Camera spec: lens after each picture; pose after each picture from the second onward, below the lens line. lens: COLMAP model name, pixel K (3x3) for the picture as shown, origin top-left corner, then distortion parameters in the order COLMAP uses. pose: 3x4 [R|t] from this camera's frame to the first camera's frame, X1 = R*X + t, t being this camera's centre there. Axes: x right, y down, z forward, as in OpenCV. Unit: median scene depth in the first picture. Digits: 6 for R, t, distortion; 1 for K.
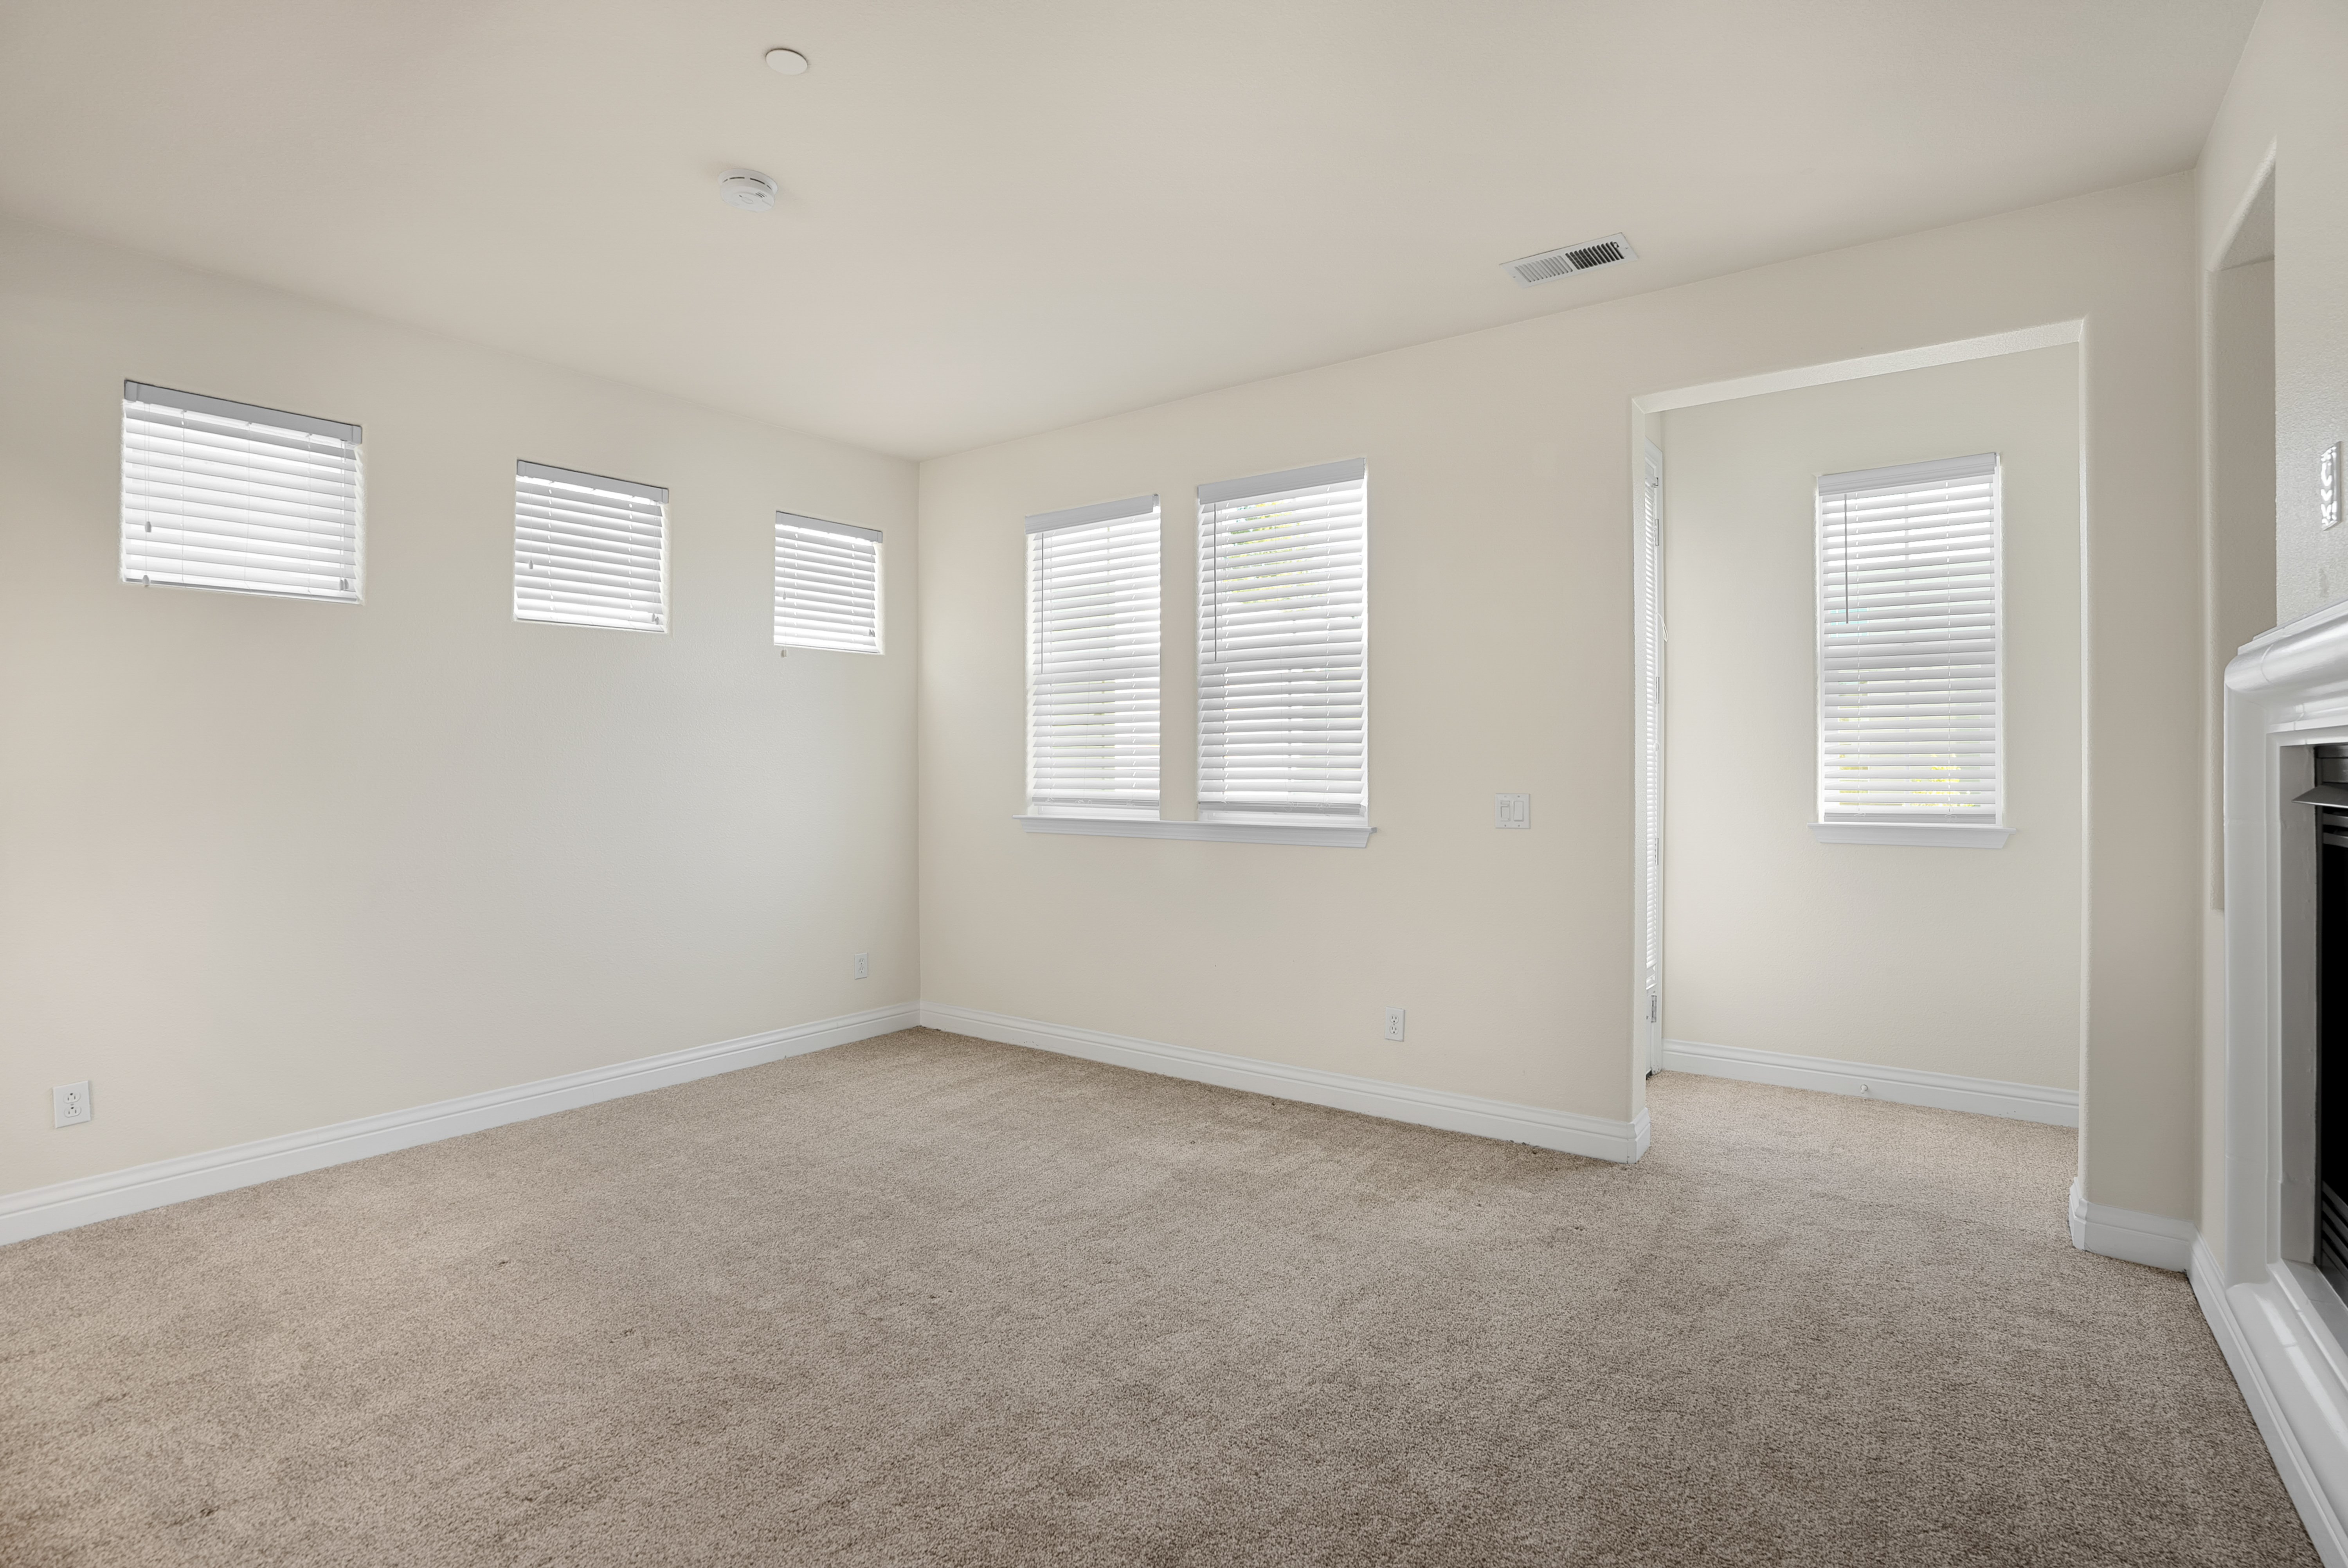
lens RADIAL K [[1204.5, 0, 1074.3], [0, 1204.5, 767.6], [0, 0, 1]] dist [-0.042173, 0.015387]
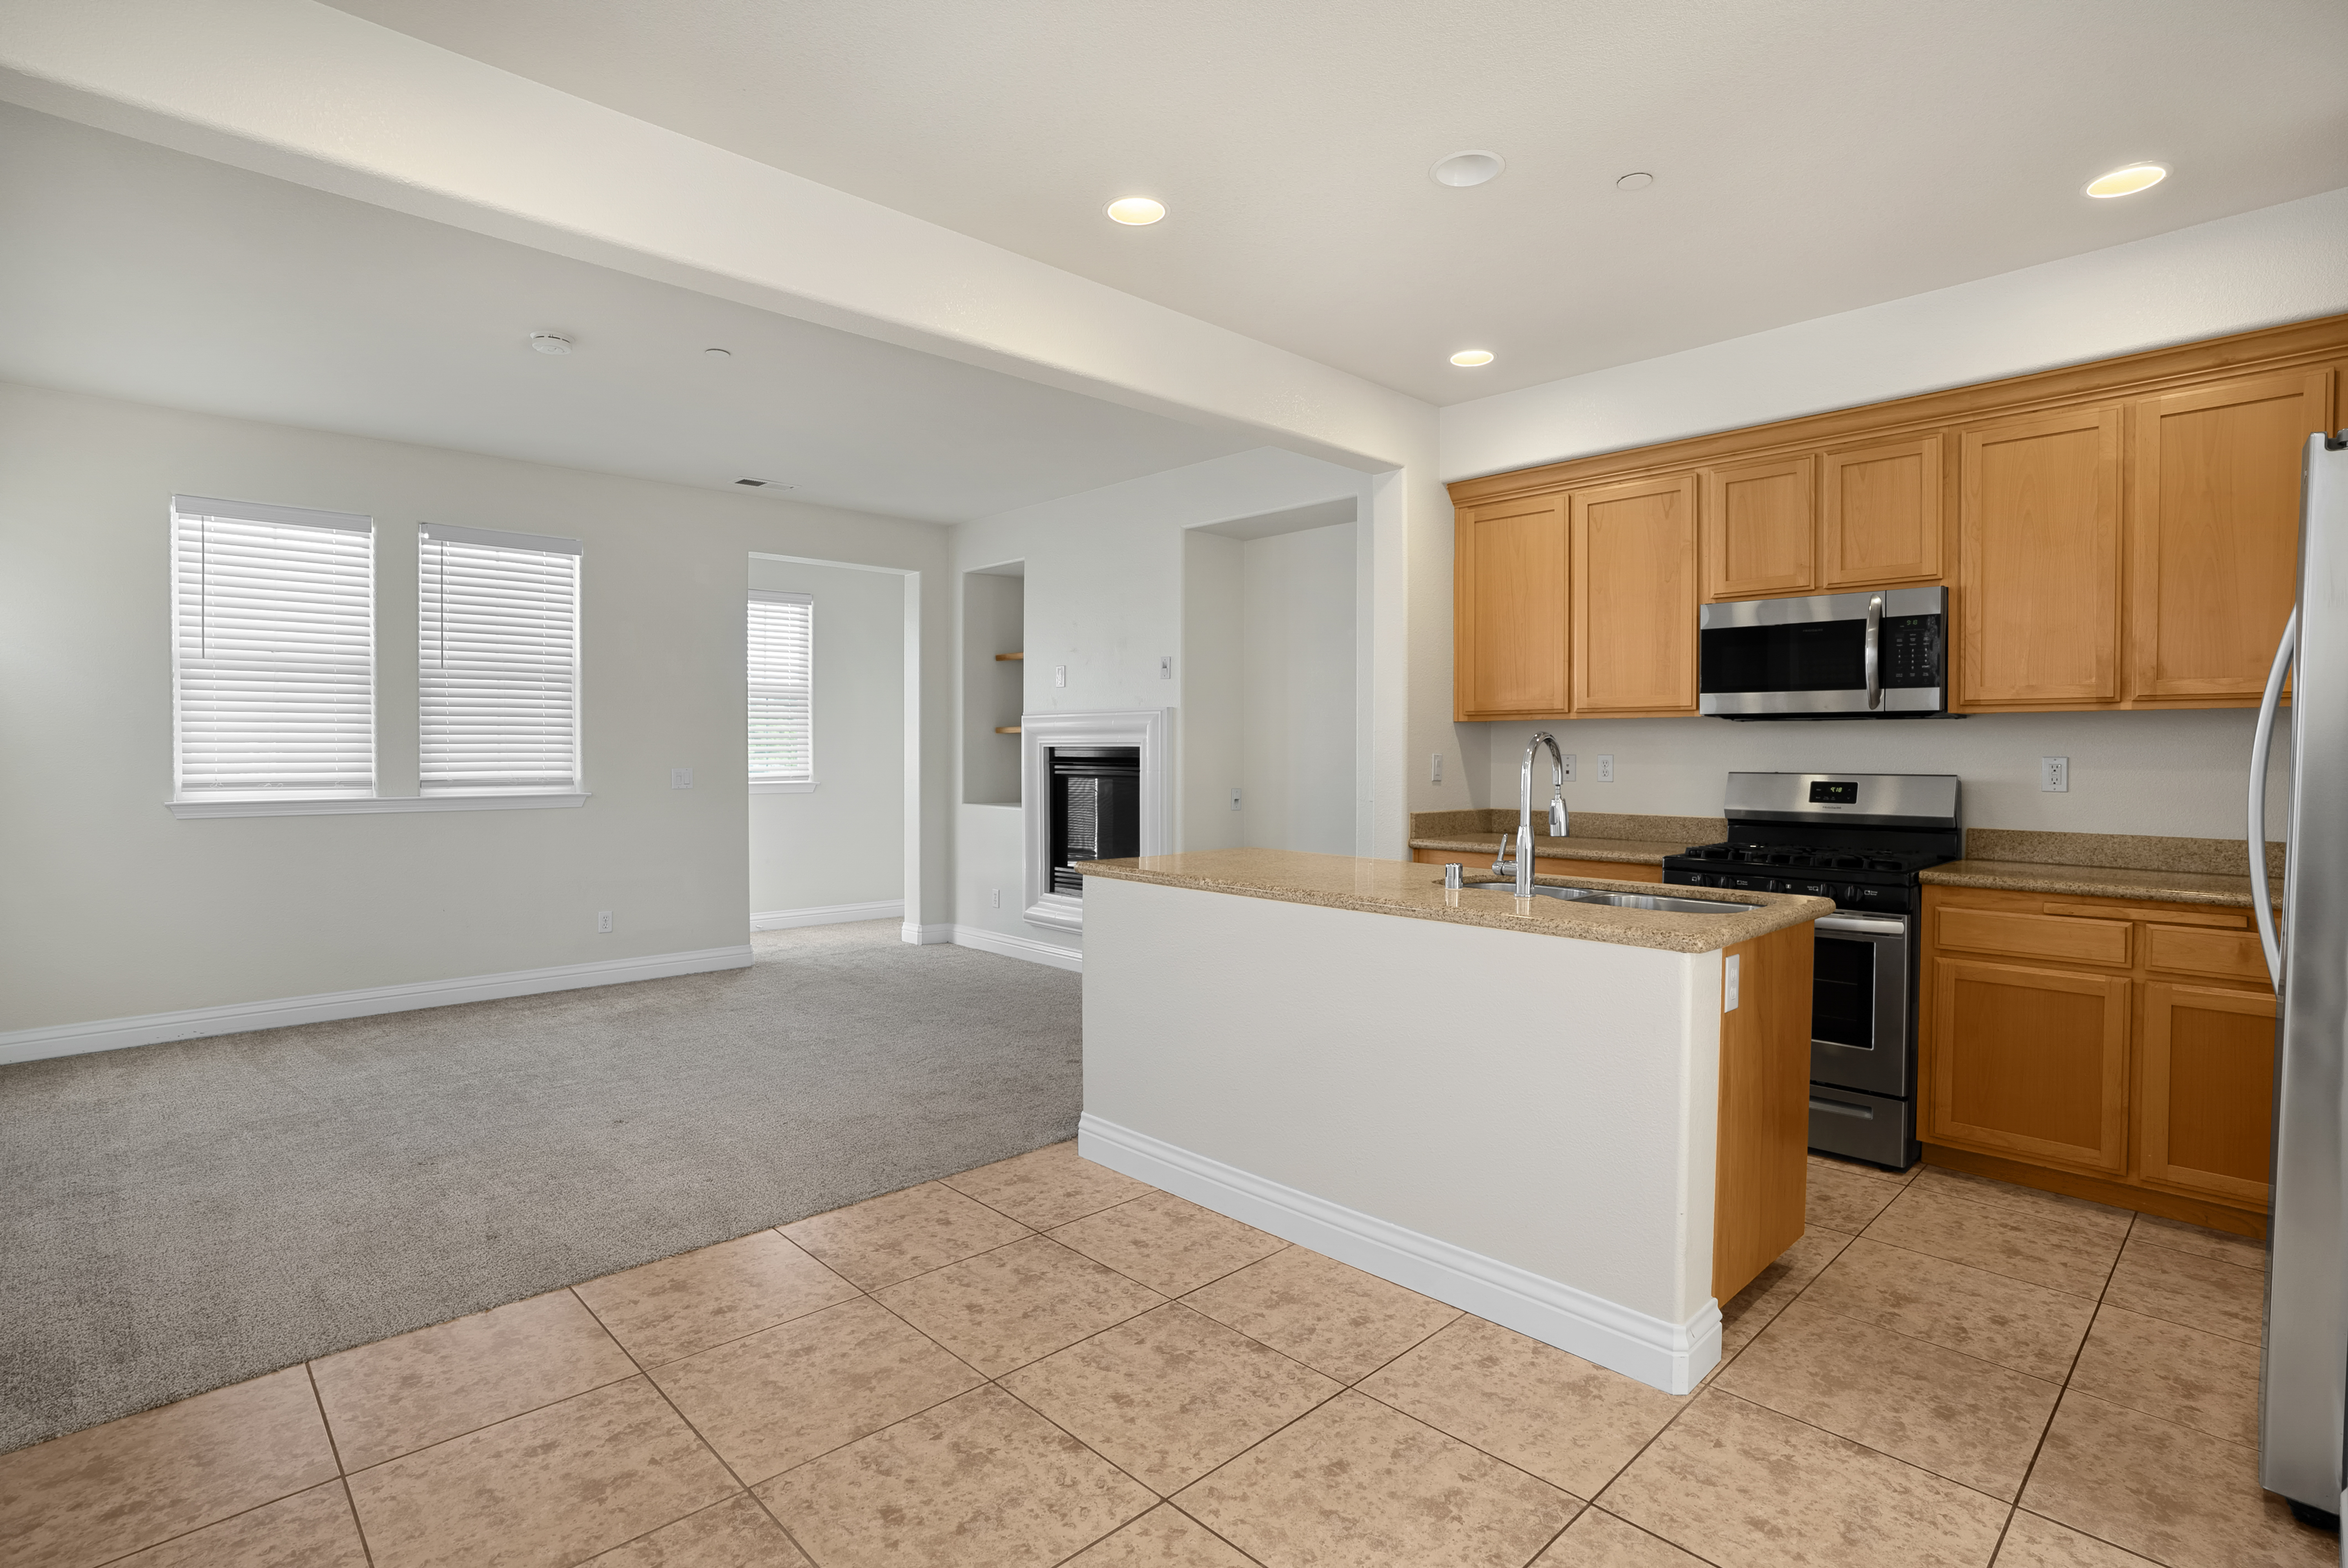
lens RADIAL K [[1121.3, 0, 1179.4], [0, 1121.3, 790.1], [0, 0, 1]] dist [-0.050892, 0.019277]
pose [[0.146446, -0.032477, 0.988685, -0.884469], [-0.000396, 0.999459, 0.032889, 0.000849], [-0.989219, -0.005208, 0.146354, 0.074507]]
